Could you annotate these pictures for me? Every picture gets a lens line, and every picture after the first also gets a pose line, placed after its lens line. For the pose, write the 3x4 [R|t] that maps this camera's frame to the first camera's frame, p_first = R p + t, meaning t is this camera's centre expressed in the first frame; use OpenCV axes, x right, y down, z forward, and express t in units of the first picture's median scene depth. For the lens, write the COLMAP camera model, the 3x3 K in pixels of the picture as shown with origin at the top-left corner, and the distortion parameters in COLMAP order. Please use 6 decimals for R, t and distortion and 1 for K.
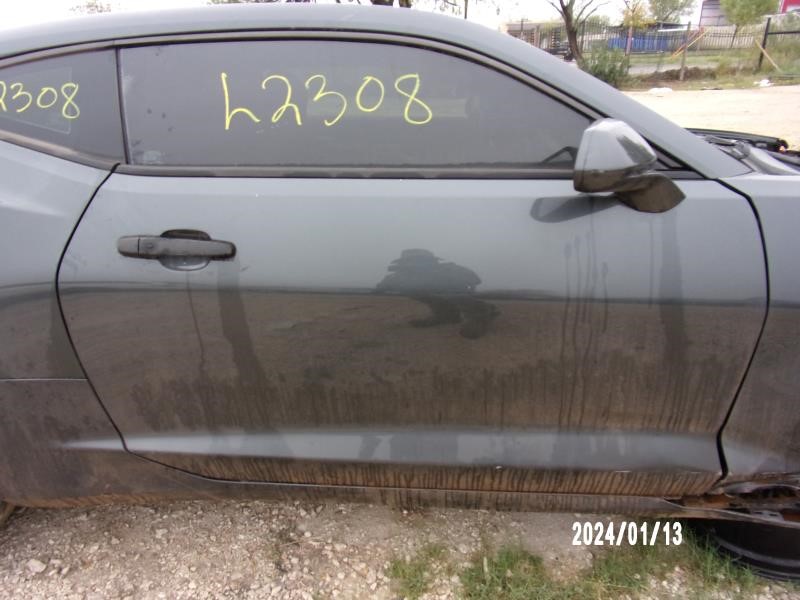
lens RADIAL K [[577.9, 0, 381.9], [0, 577.9, 299.1], [0, 0, 1]] dist [-0.007962, -0.002486]
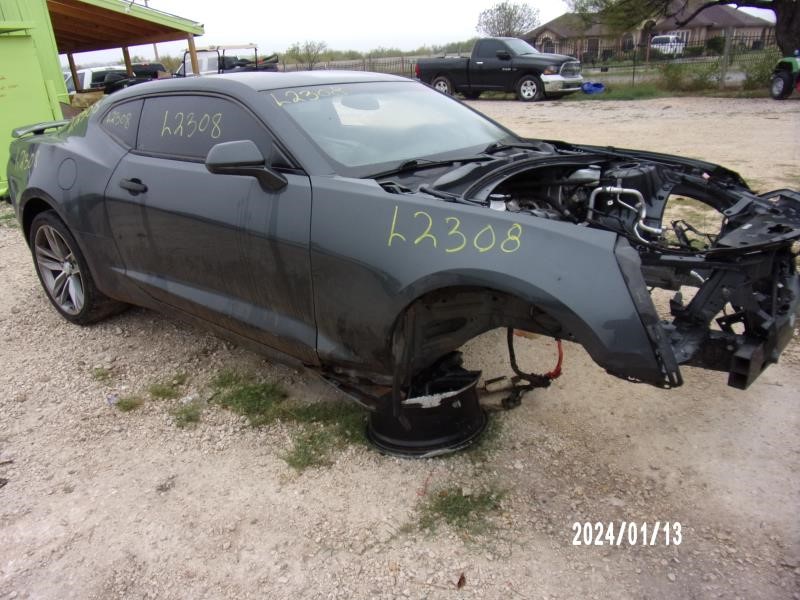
lens RADIAL K [[577.9, 0, 381.9], [0, 577.9, 299.1], [0, 0, 1]] dist [-0.007962, -0.002486]
pose [[0.806171, 0.203057, -0.555749, 1.781779], [-0.199180, 0.977583, 0.068254, -0.001059], [0.557150, 0.055669, 0.828544, -0.336244]]
